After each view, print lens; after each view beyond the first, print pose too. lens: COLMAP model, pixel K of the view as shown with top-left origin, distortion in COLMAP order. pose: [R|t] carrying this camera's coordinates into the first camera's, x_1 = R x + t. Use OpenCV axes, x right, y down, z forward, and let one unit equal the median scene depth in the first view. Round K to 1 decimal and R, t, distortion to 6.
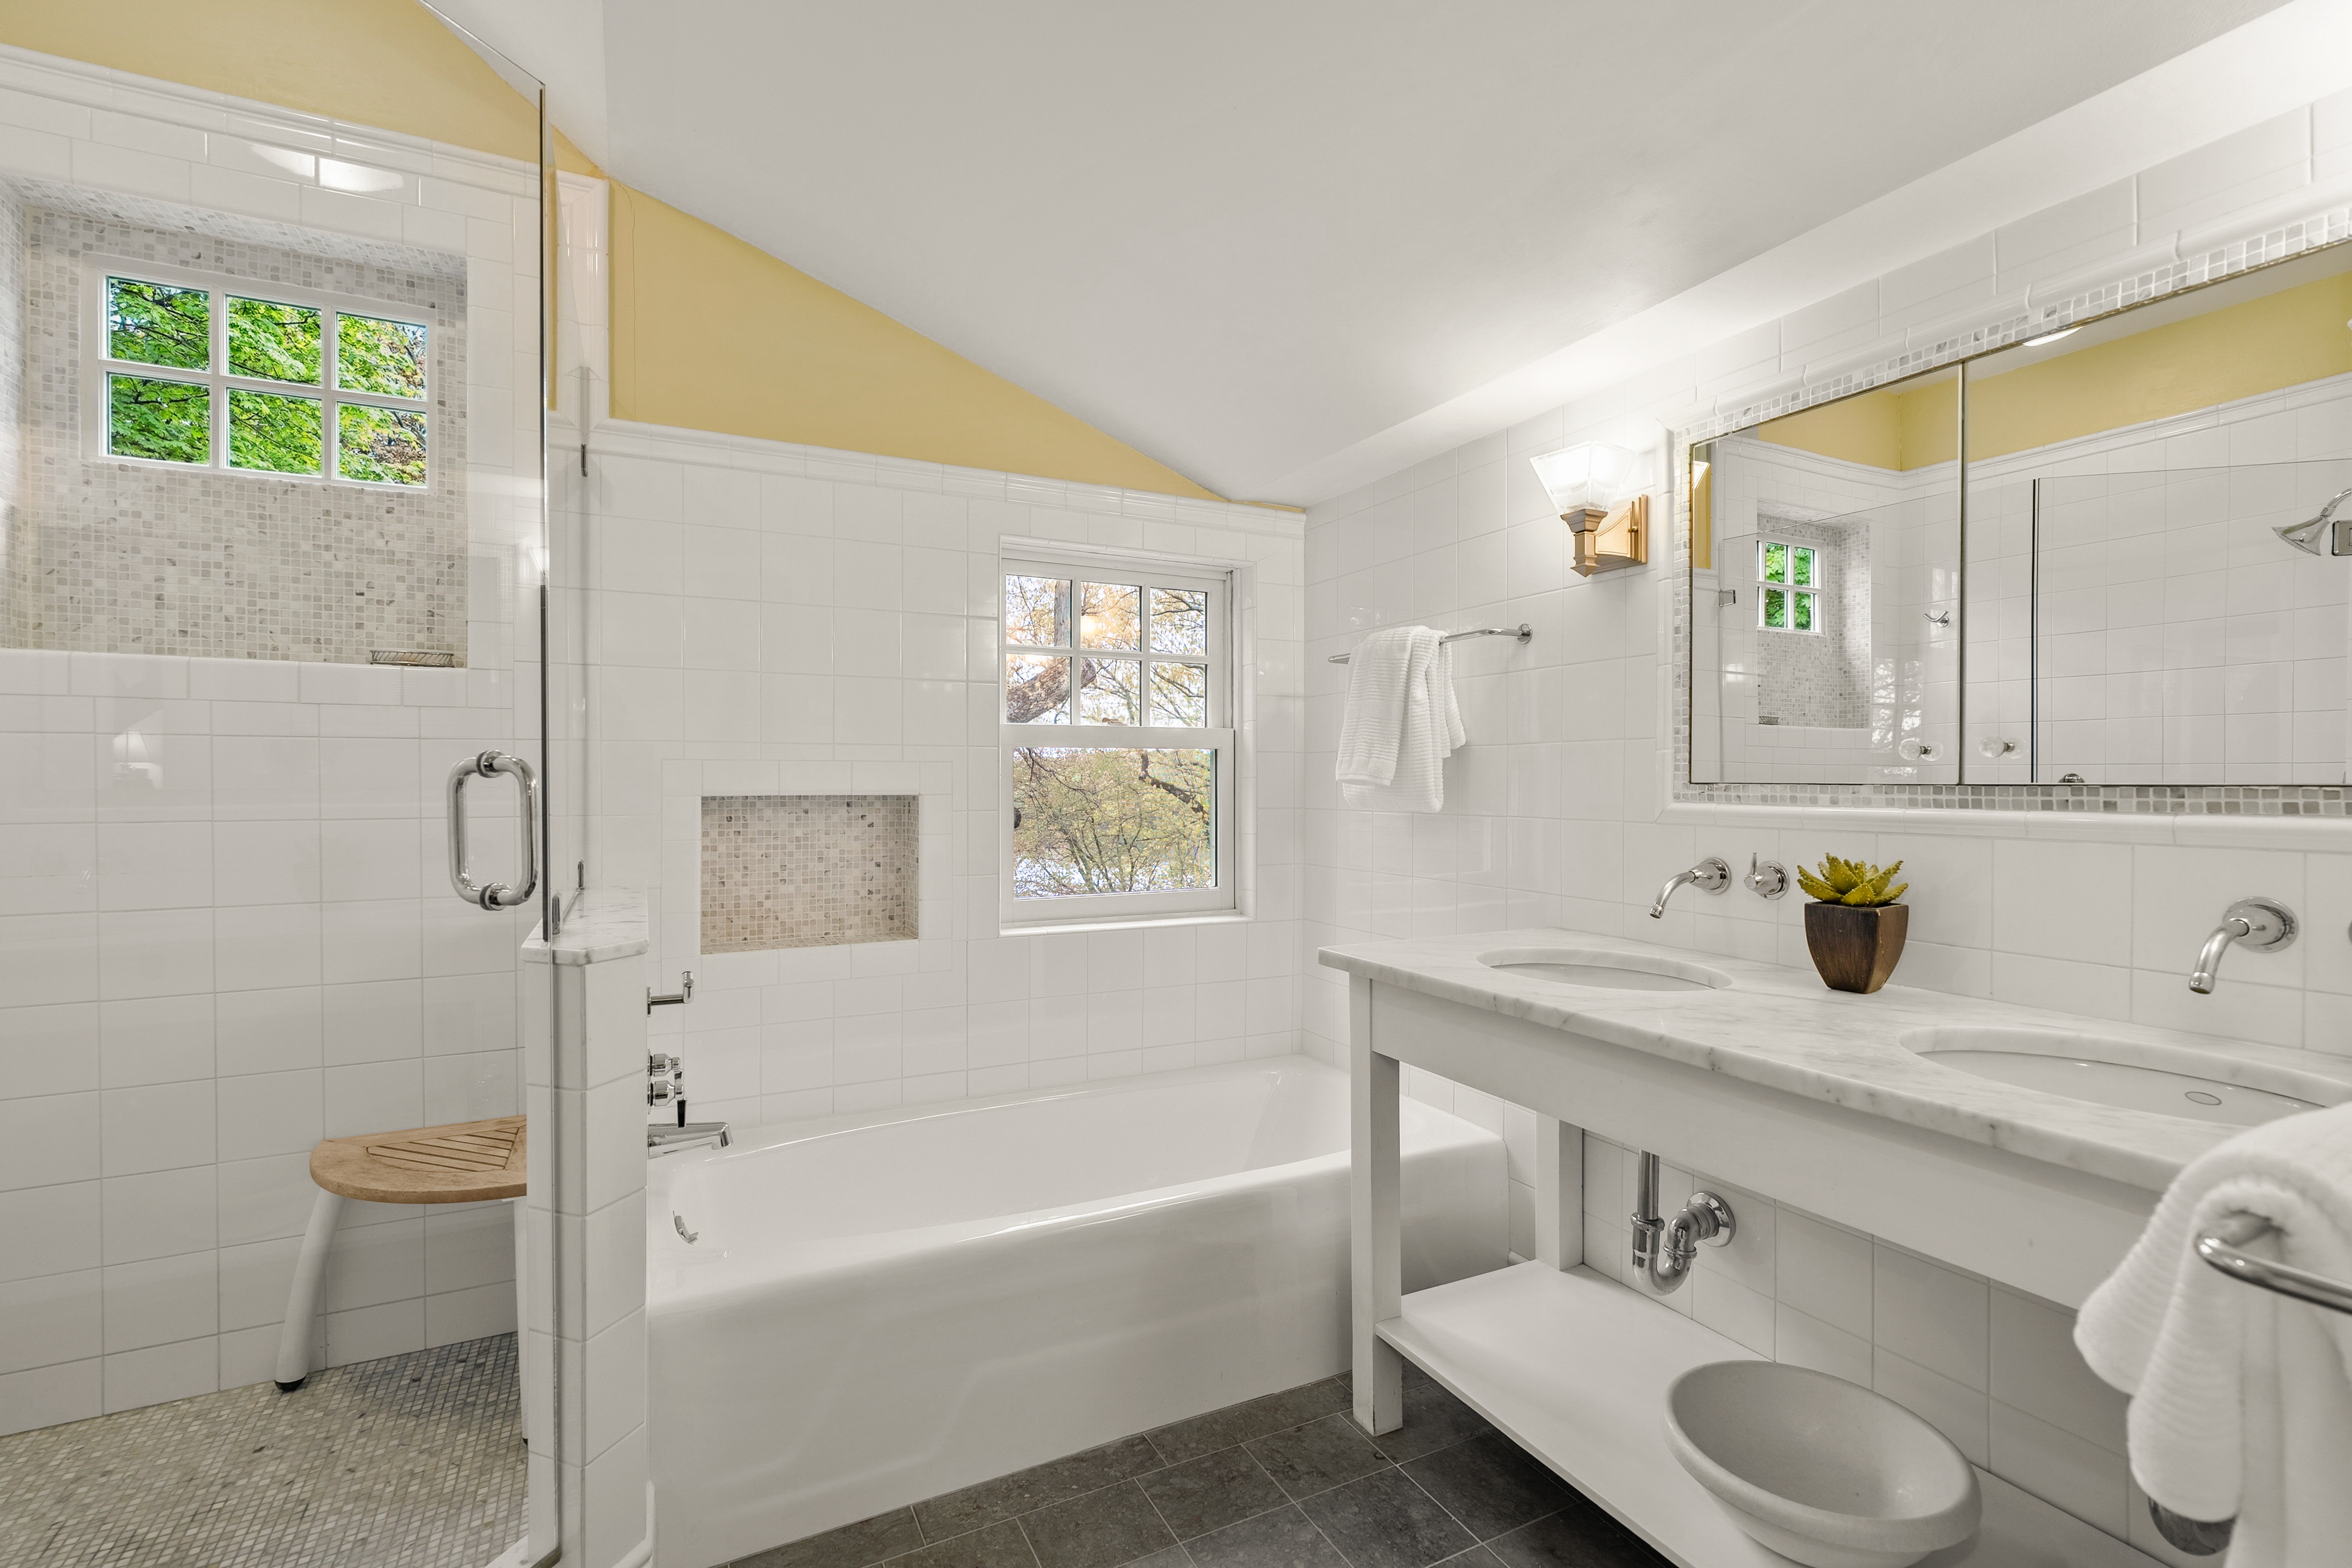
lens RADIAL K [[1059.6, 0, 1177.3], [0, 1059.6, 780.7], [0, 0, 1]] dist [-0.001503, 0.000285]
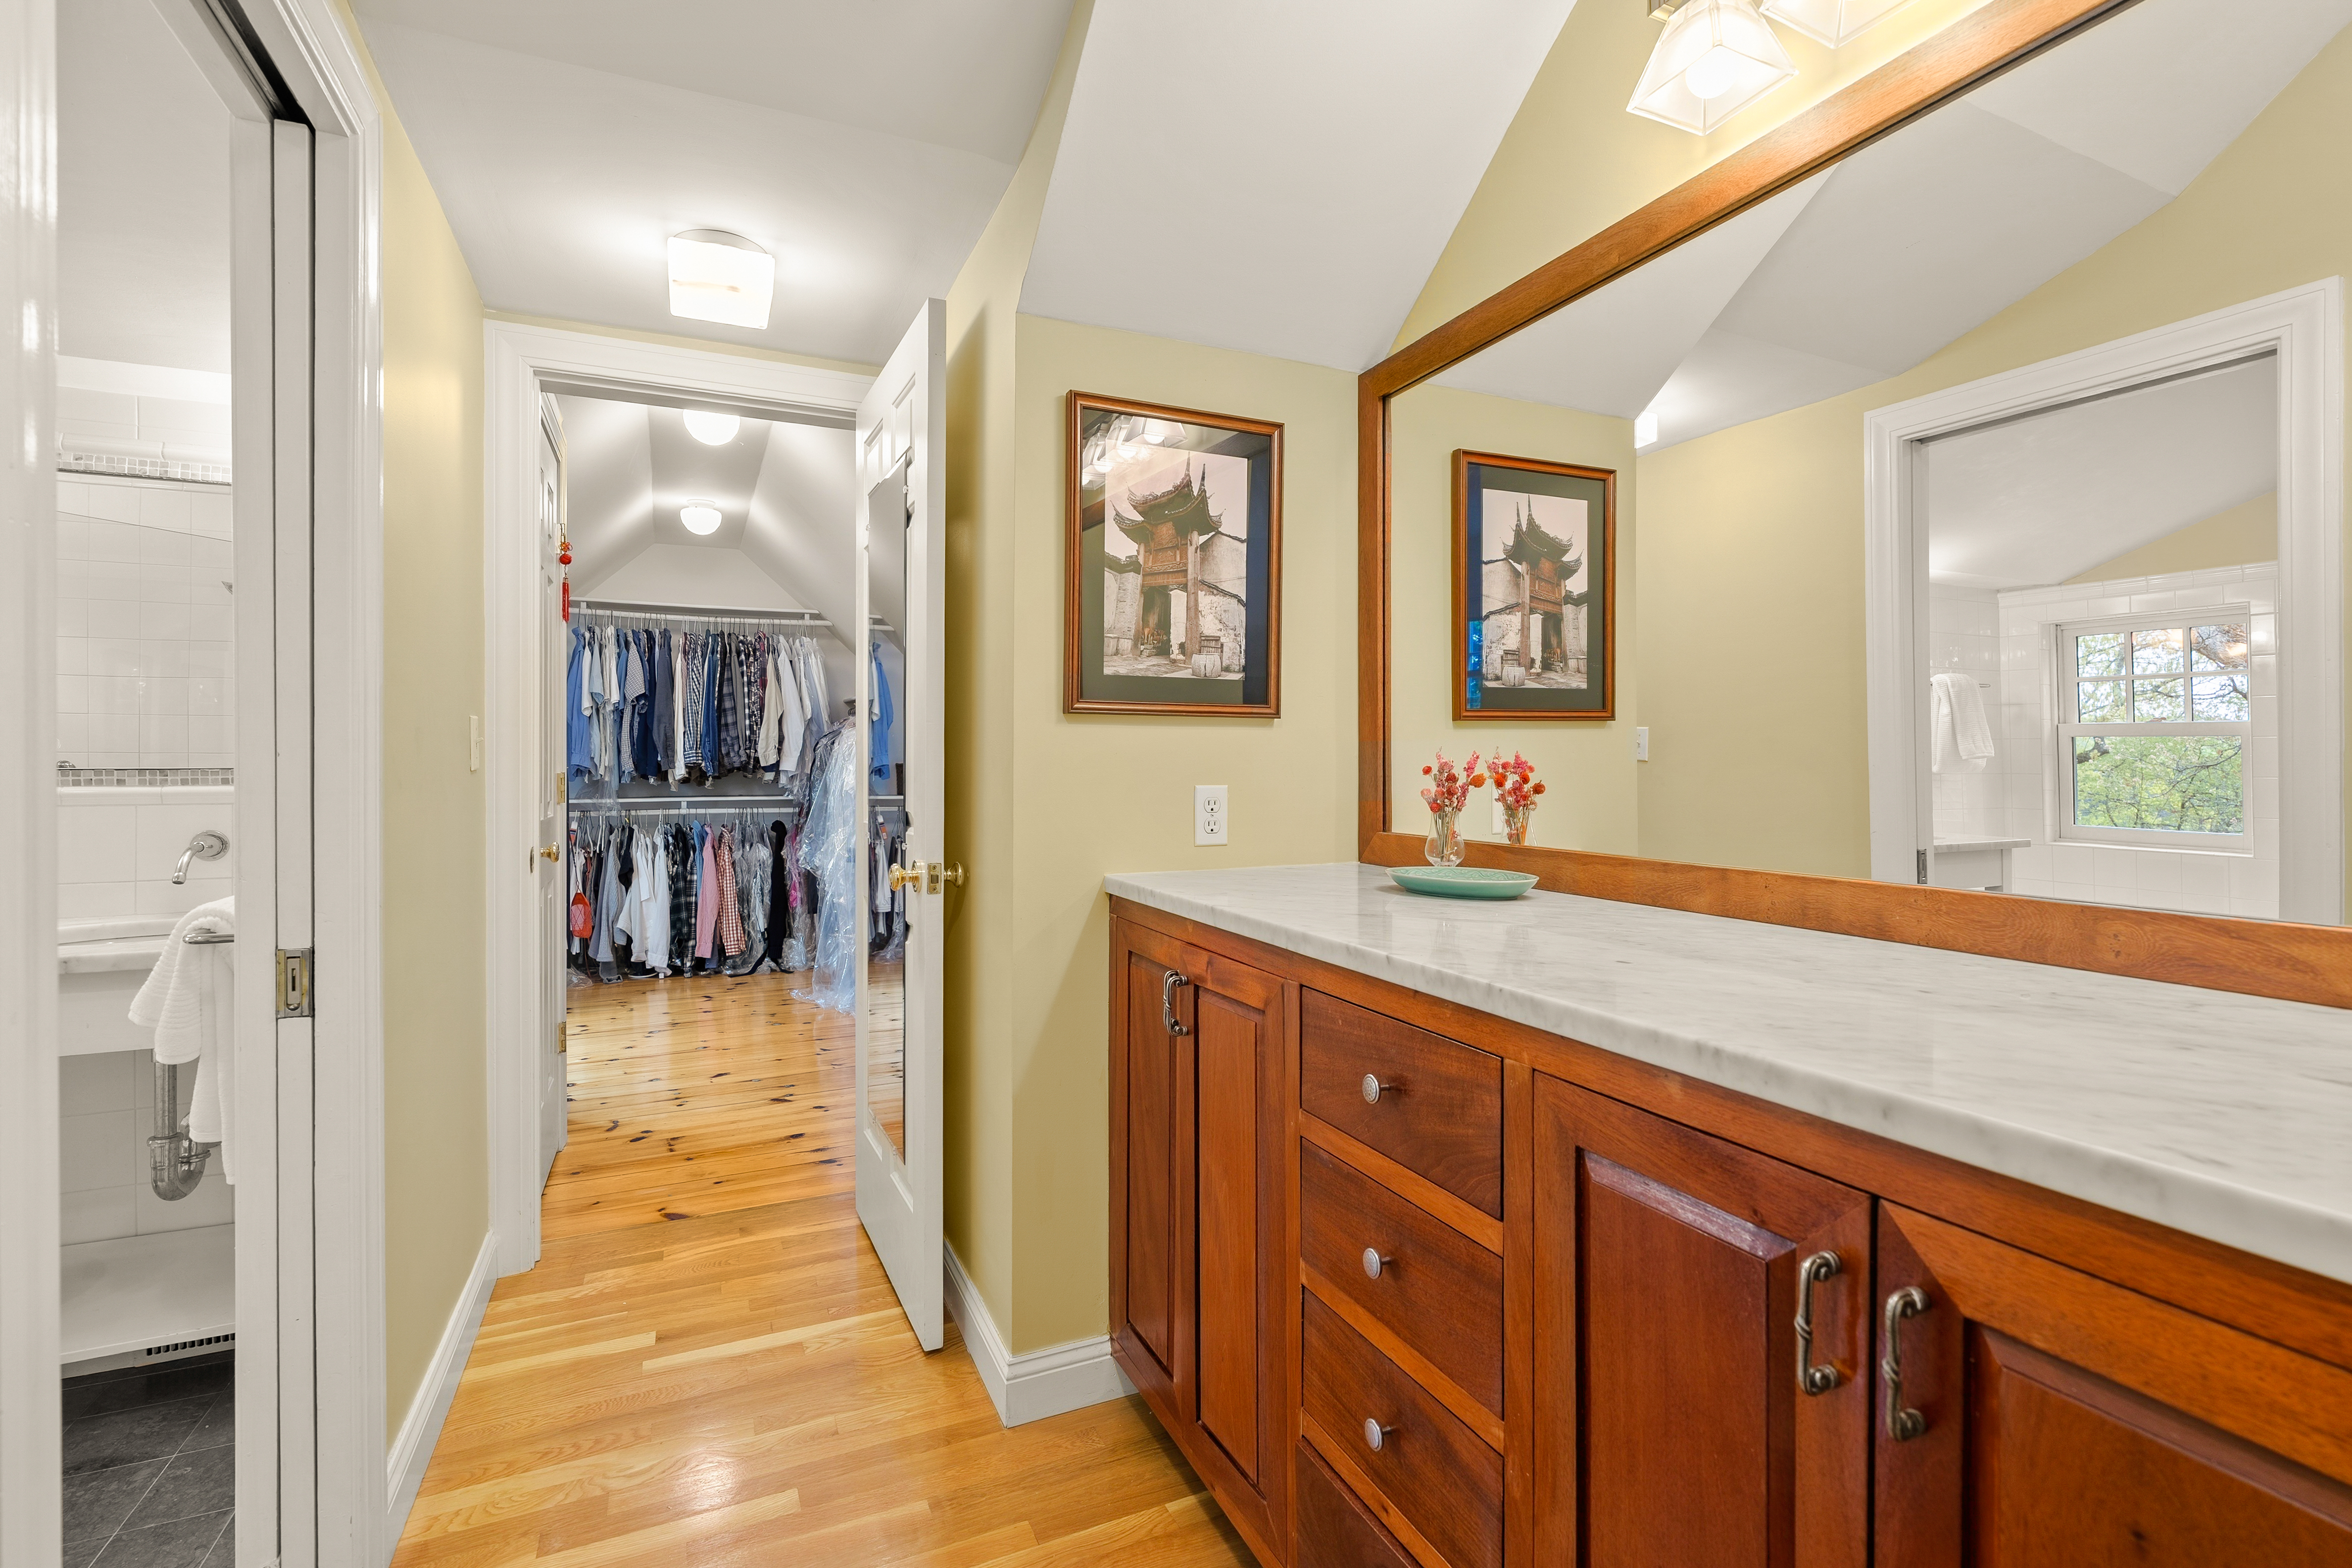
lens RADIAL K [[1059.6, 0, 1176.5], [0, 1059.6, 770.3], [0, 0, 1]] dist [-0.001503, 0.000285]
pose [[0.036473, -0.002610, 0.999331, -0.710587], [-0.000242, 0.999997, 0.002621, 0.001824], [-0.999335, -0.000338, 0.036472, -0.703808]]
